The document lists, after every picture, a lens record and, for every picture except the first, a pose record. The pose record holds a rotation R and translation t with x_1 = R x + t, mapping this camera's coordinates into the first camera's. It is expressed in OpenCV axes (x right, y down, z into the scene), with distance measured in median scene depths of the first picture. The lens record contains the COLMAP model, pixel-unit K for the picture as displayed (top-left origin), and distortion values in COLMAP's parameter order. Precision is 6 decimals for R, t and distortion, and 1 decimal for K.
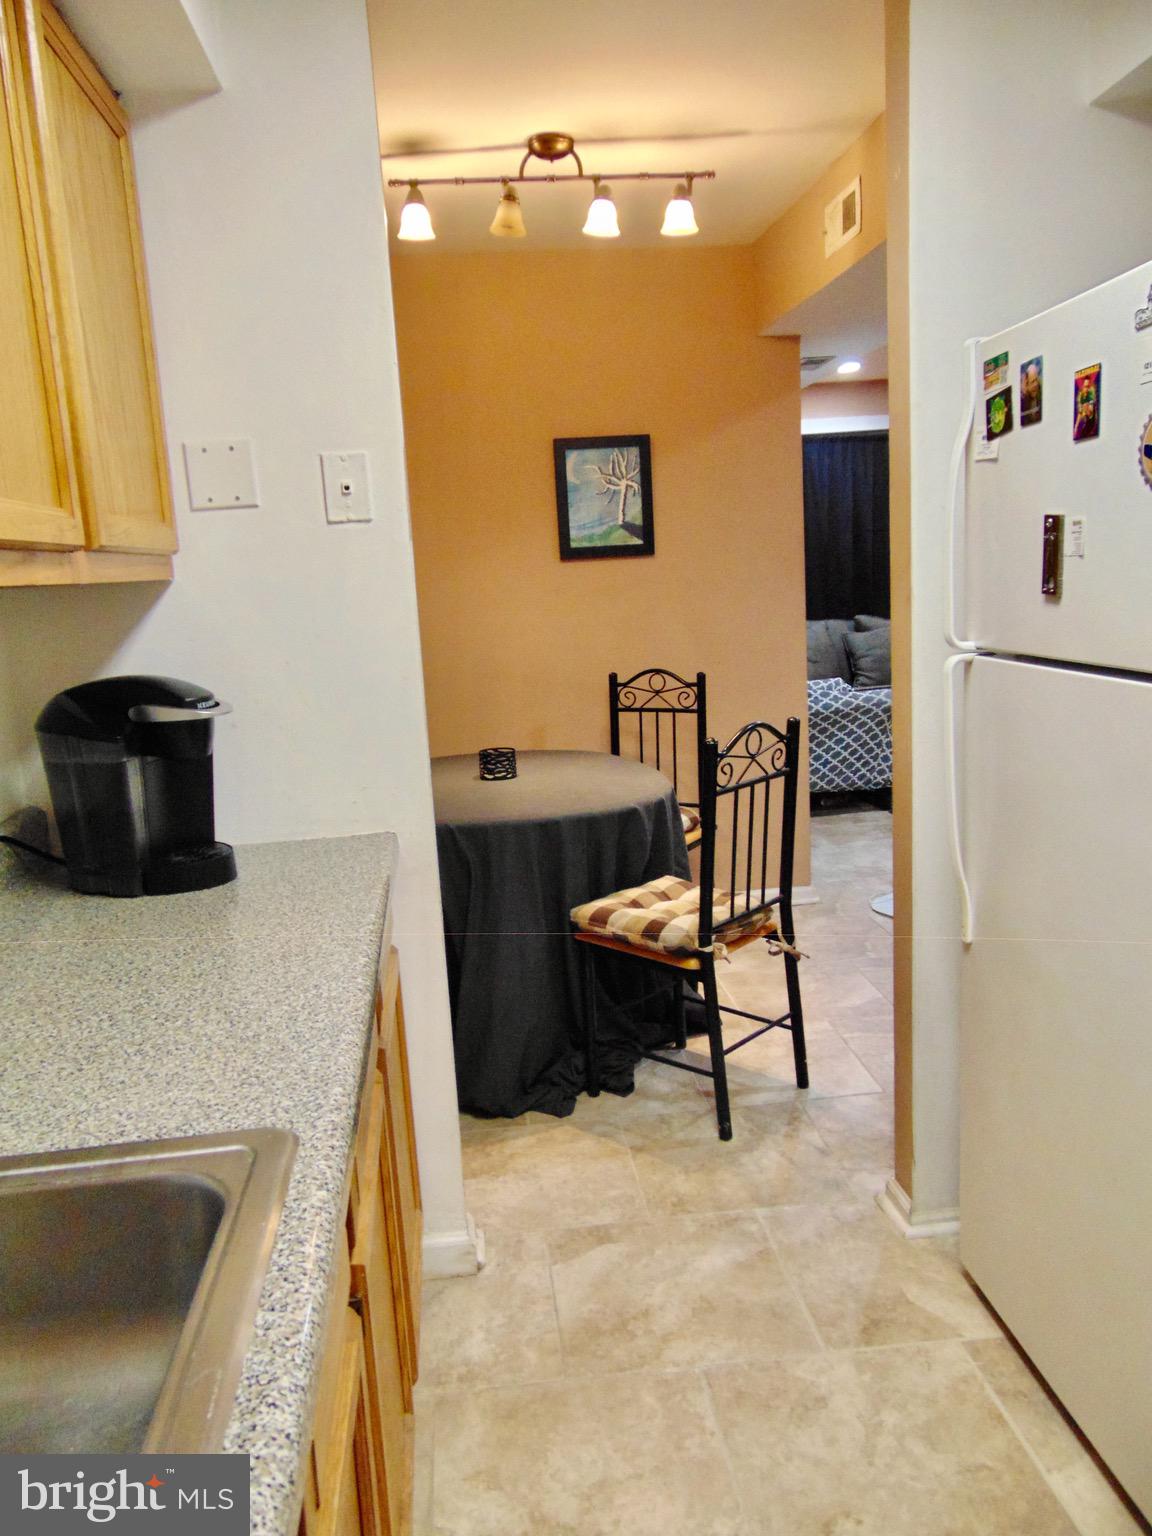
lens RADIAL K [[1138.7, 0, 577.1], [0, 1138.7, 772.7], [0, 0, 1]] dist [-0.013445, 0.034565]
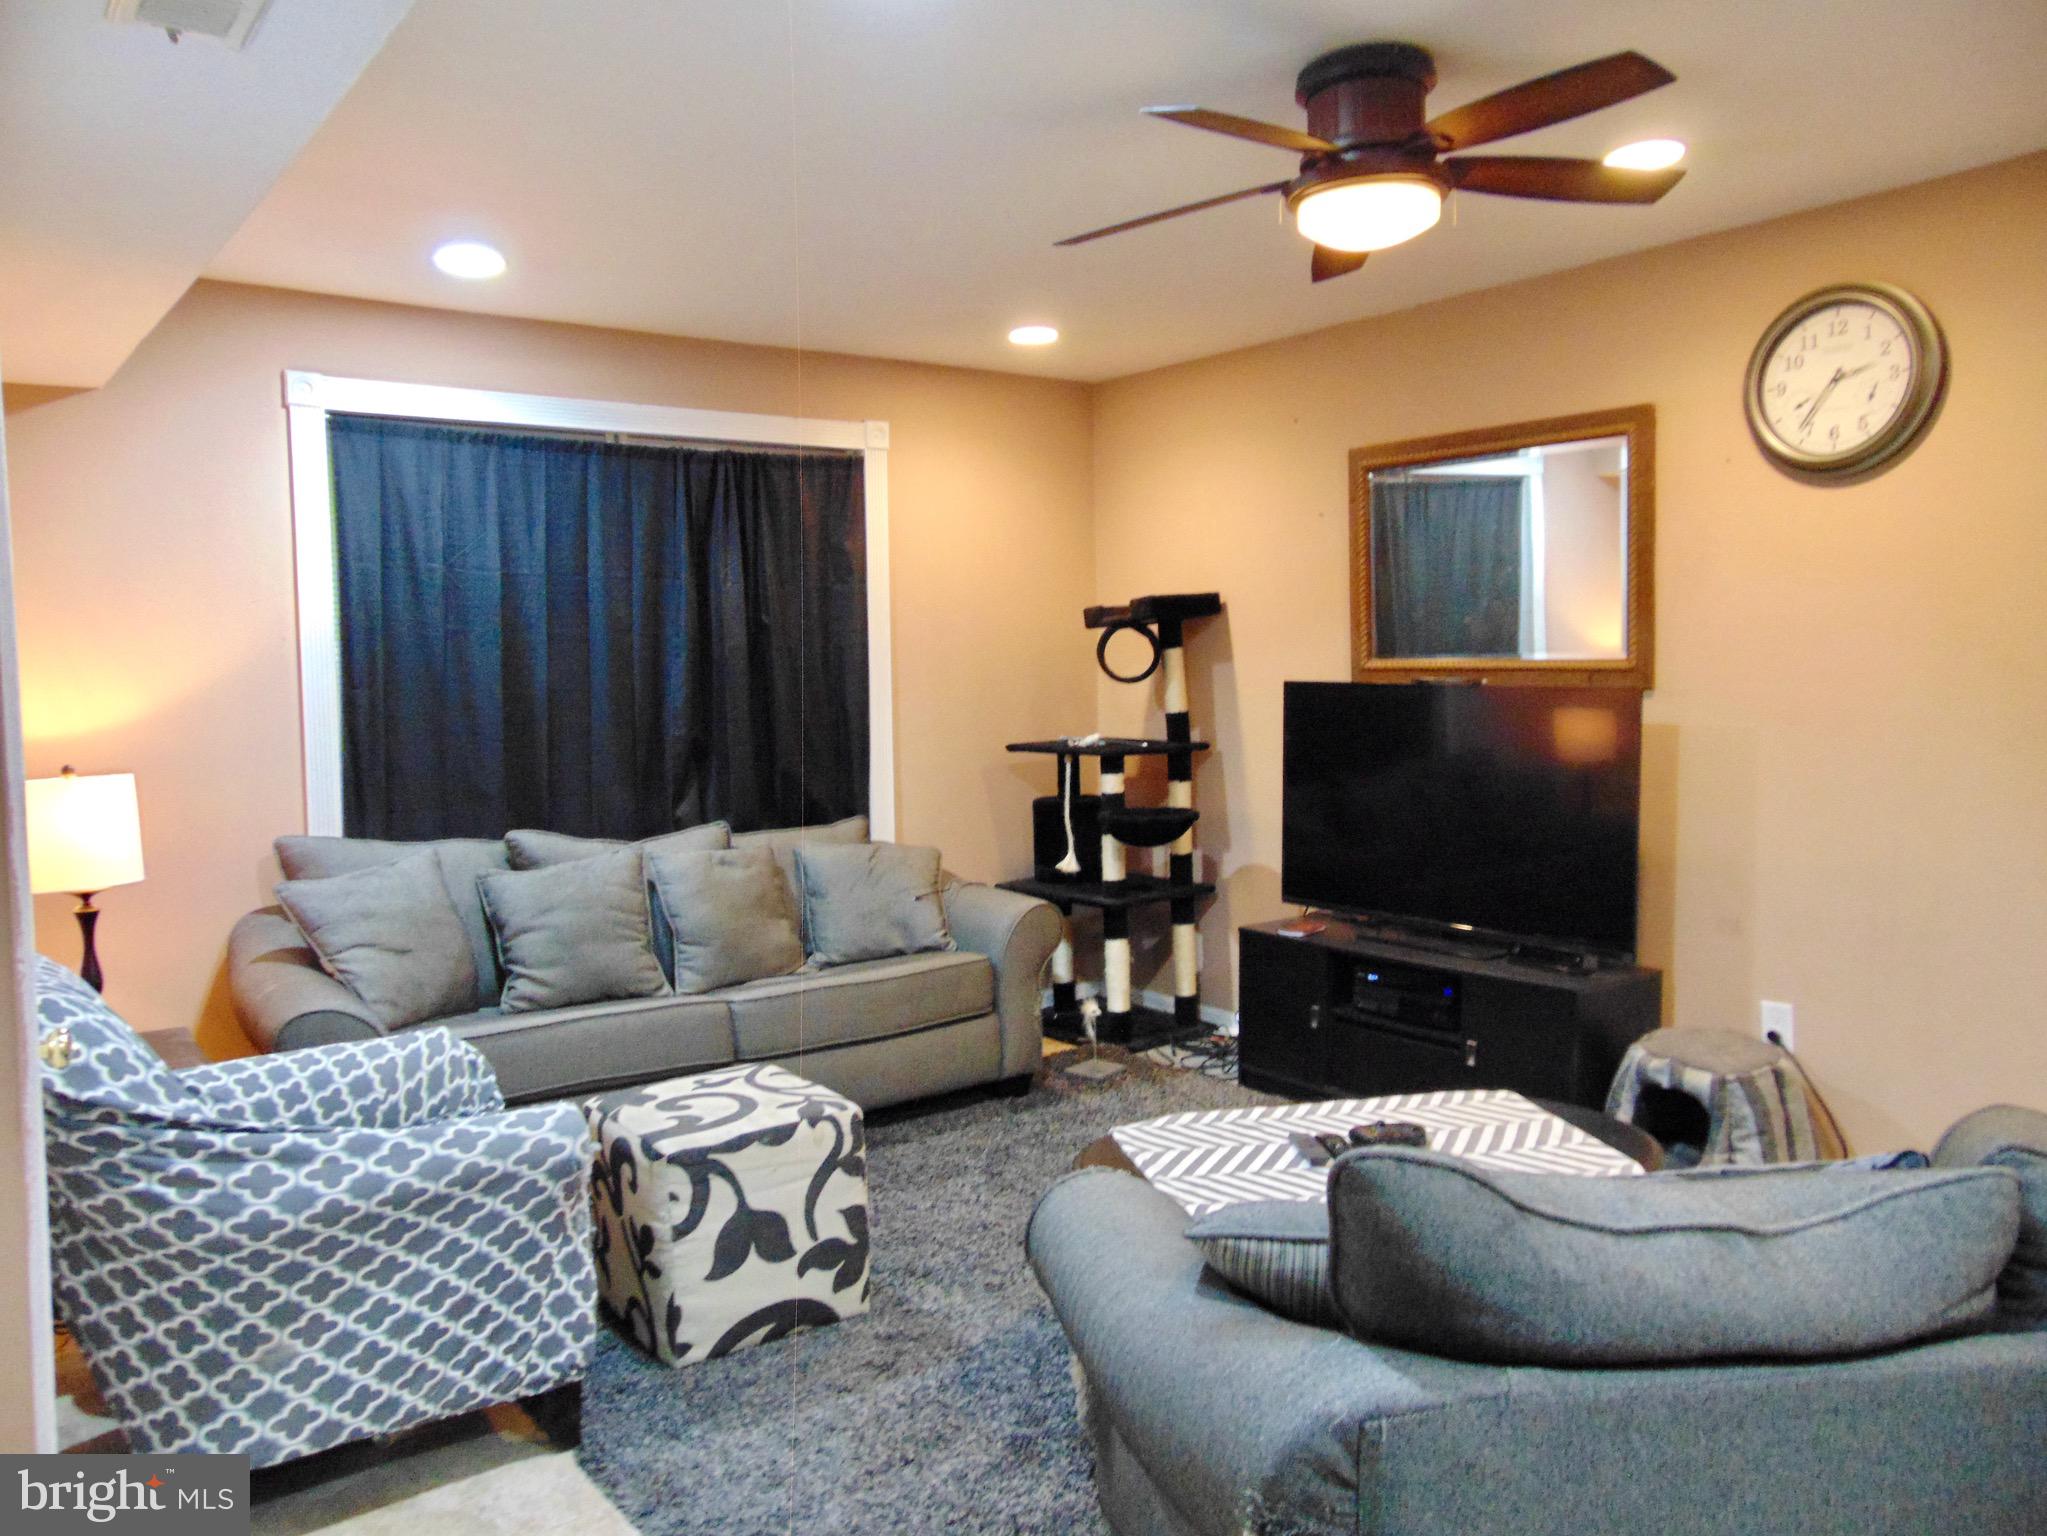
lens RADIAL K [[1517.6, 0, 1028.3], [0, 1517.6, 763.4], [0, 0, 1]] dist [-0.013445, 0.034565]
pose [[0.859560, 0.021099, 0.510599, 0.156291], [0.048516, 0.991265, -0.122635, -0.110947], [-0.508727, 0.130185, 0.851028, 0.523313]]
